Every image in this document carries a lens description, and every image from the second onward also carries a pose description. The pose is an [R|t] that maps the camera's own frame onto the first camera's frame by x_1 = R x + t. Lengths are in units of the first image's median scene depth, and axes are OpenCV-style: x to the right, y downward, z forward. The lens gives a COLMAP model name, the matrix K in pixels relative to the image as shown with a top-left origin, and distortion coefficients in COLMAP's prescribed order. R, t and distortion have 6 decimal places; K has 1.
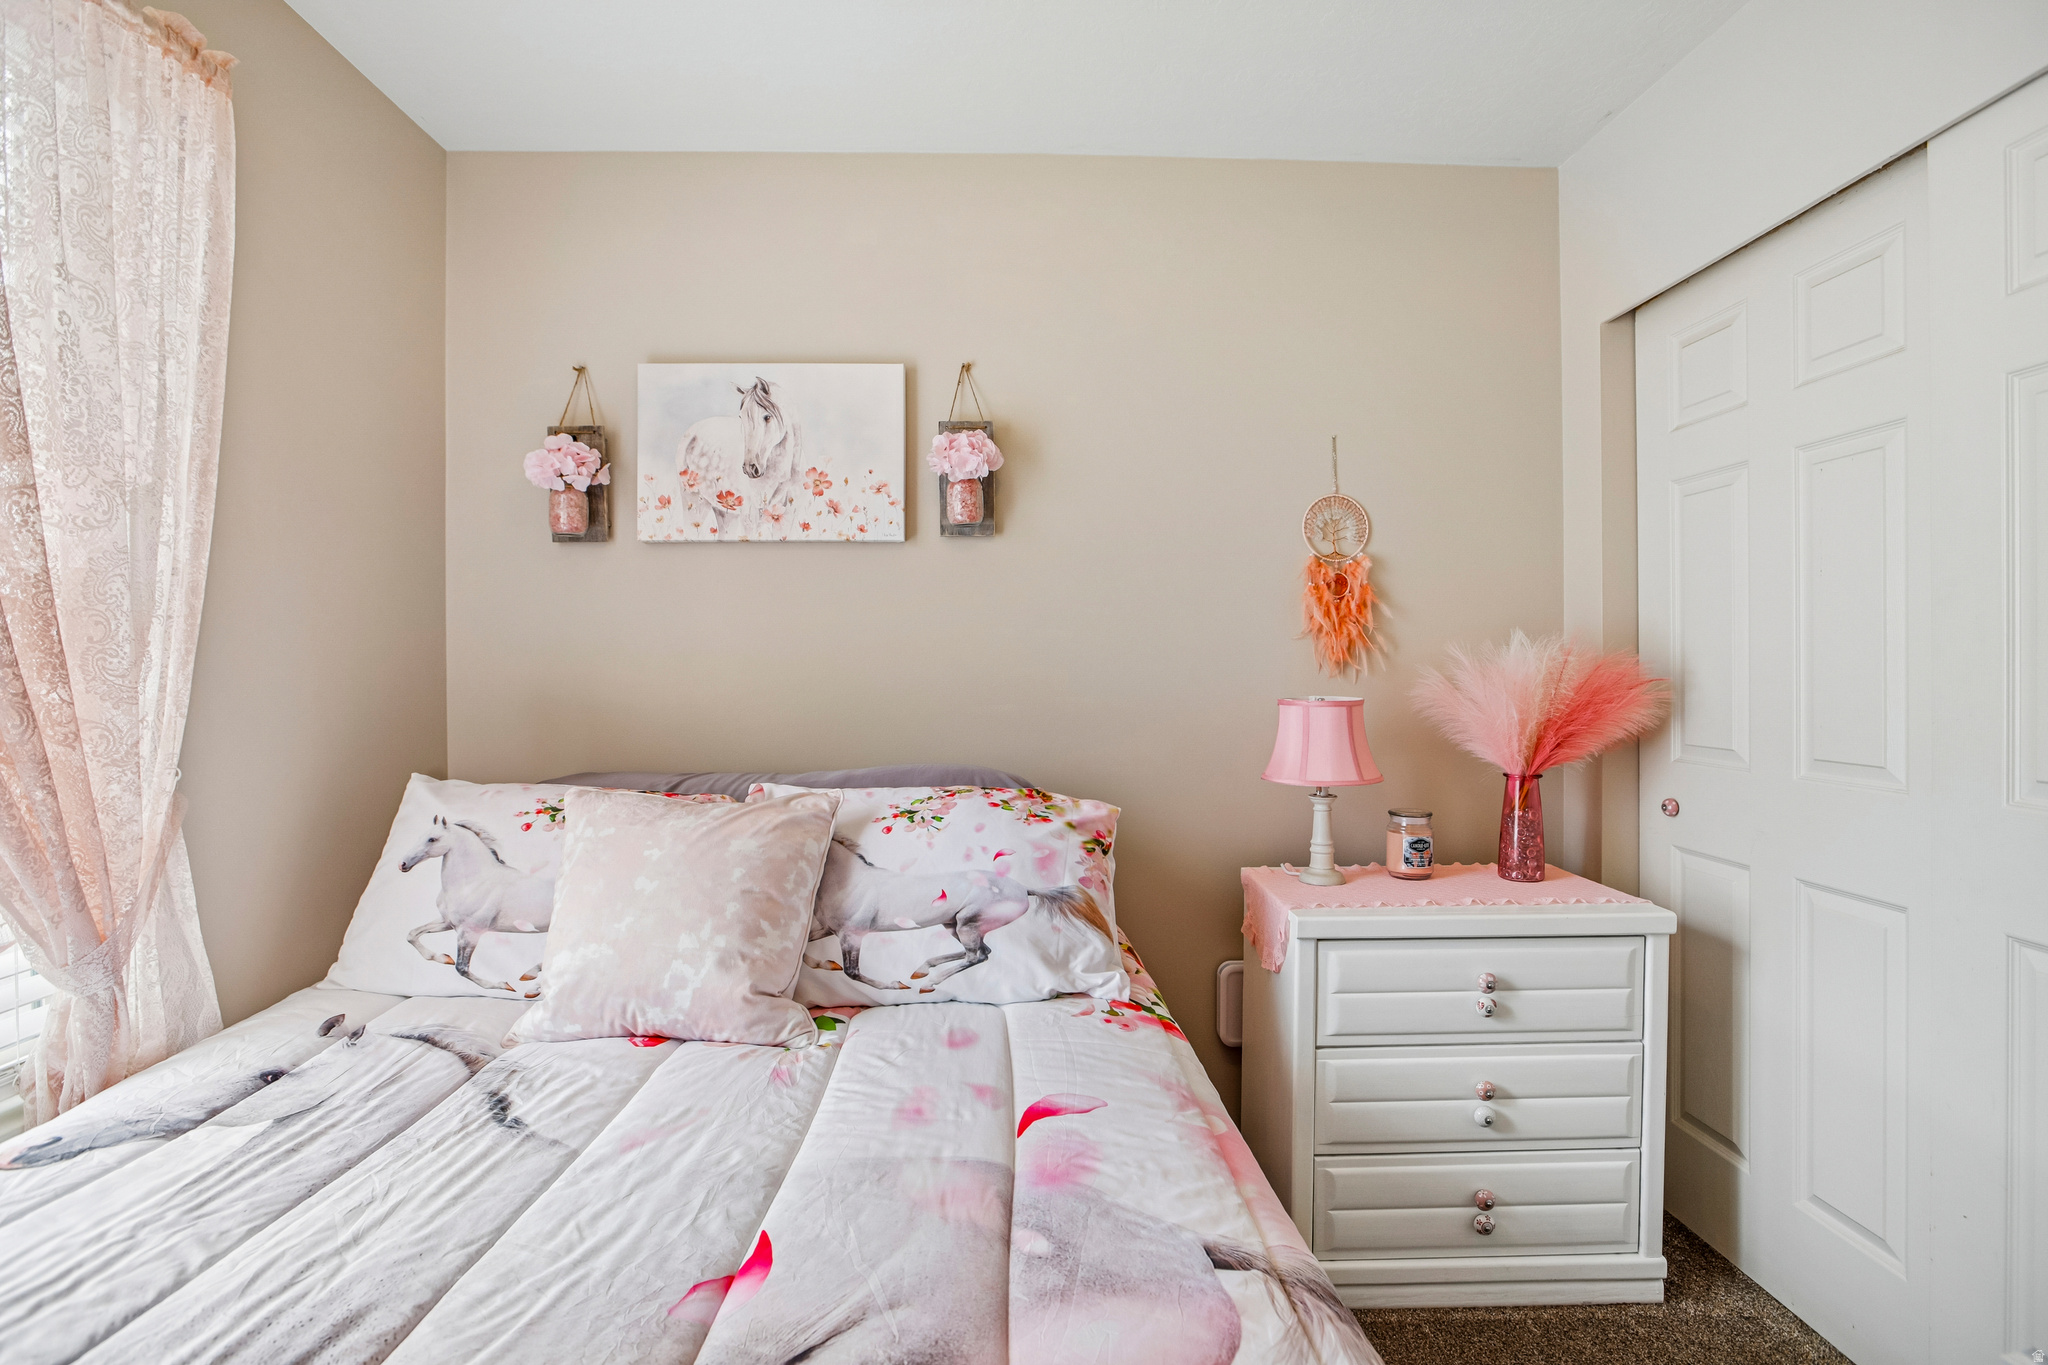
lens RADIAL K [[954.6, 0, 1029.7], [0, 954.6, 682.7], [0, 0, 1]] dist [-0.046288, 0.013756]
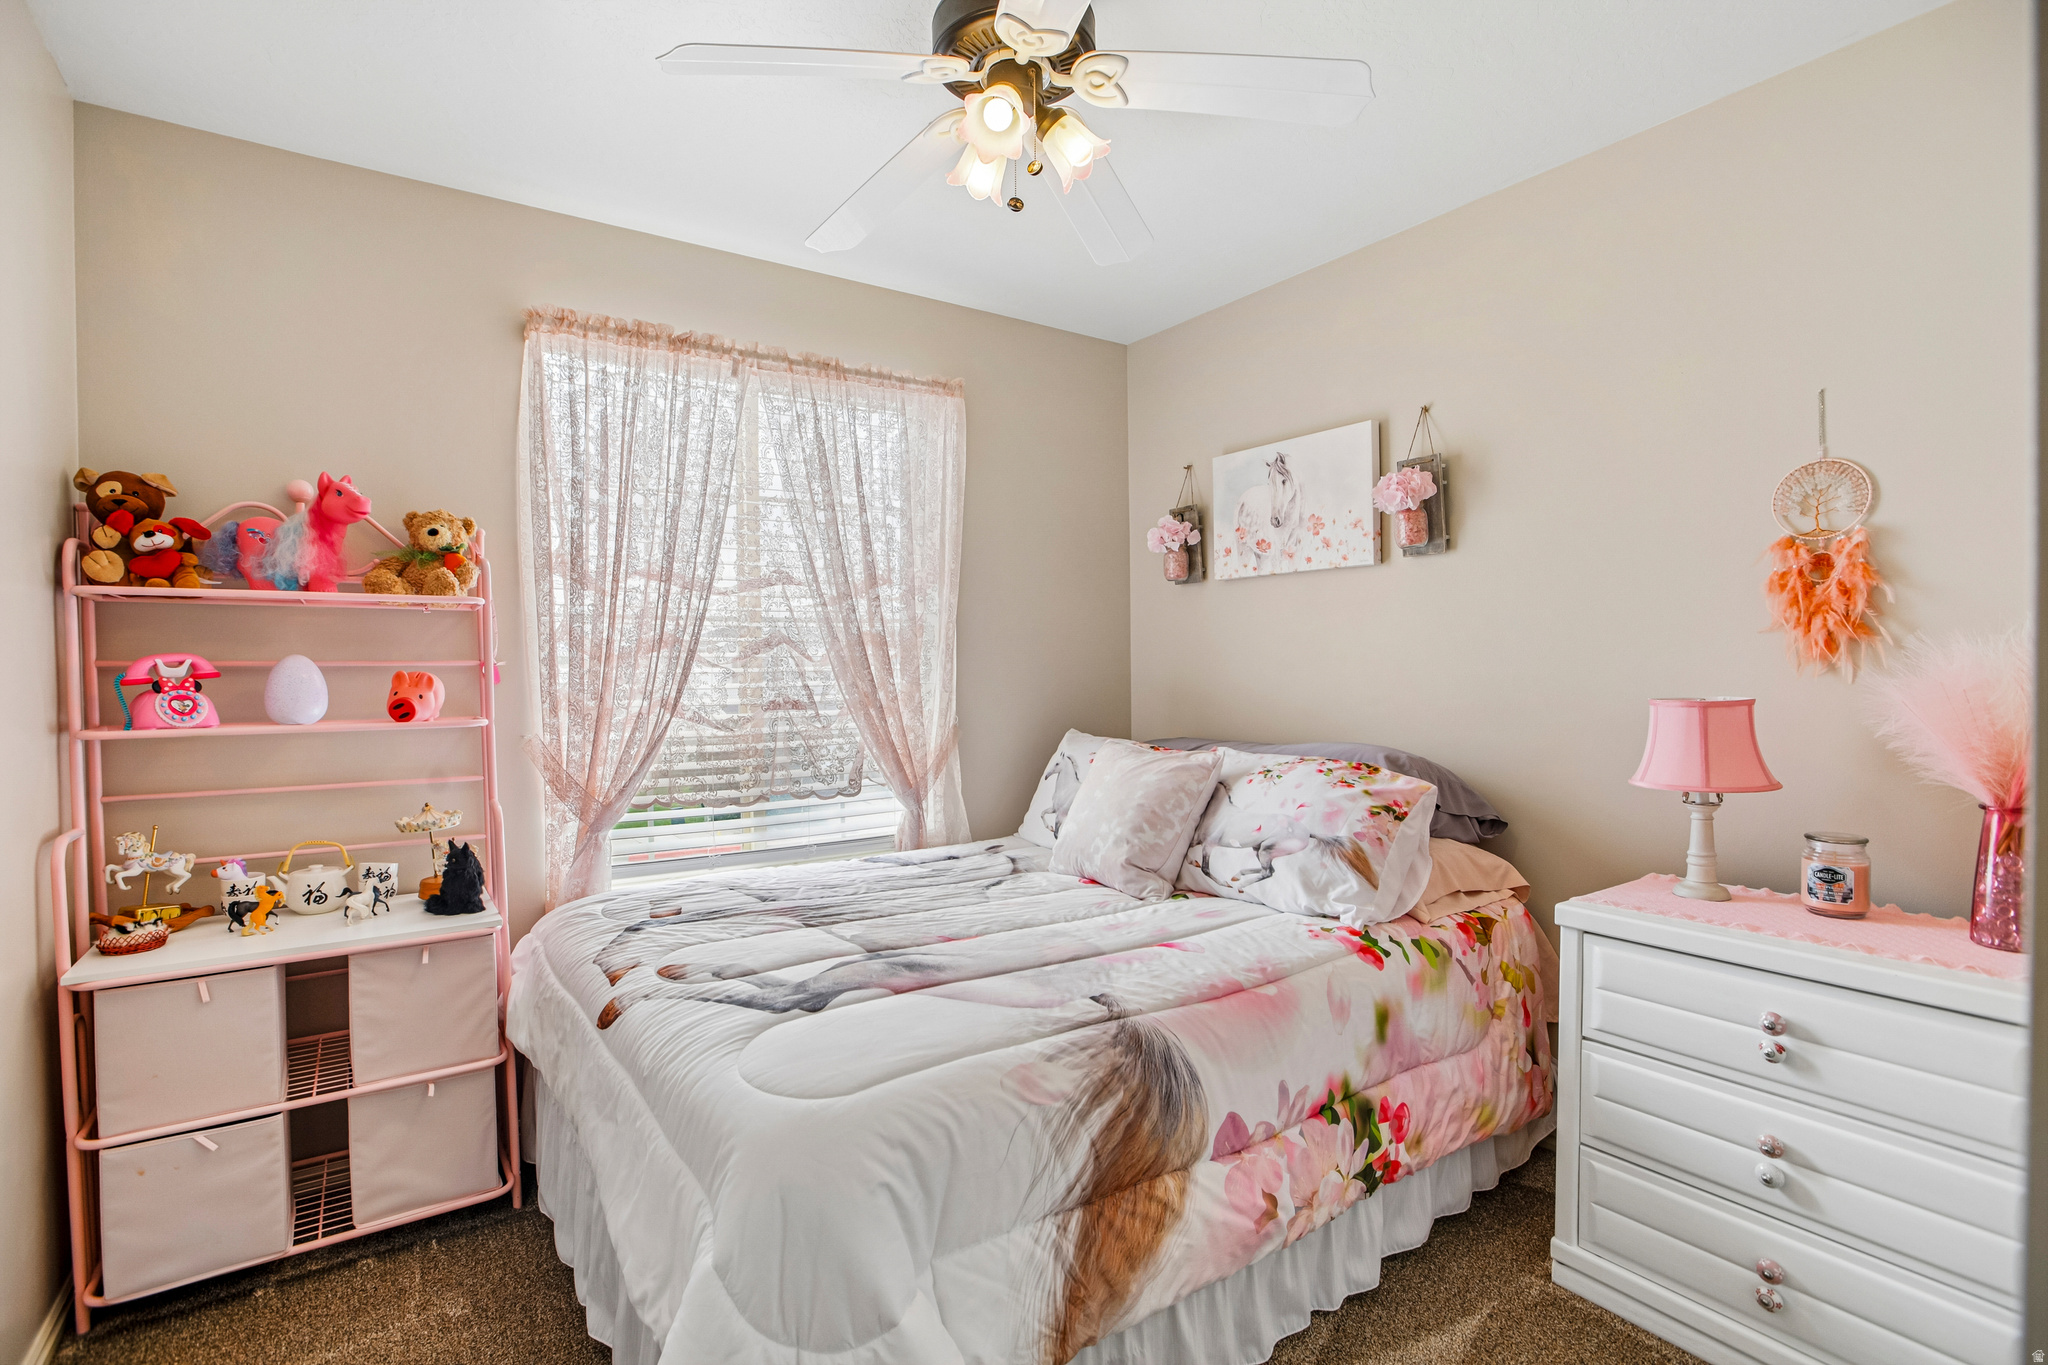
lens RADIAL K [[954.6, 0, 1035.9], [0, 954.6, 689.4], [0, 0, 1]] dist [-0.046288, 0.013756]
pose [[0.557769, 0.014727, -0.829865, 0.814862], [-0.008427, 0.999892, 0.012081, 0.002744], [0.829953, 0.000255, 0.557833, -0.055388]]
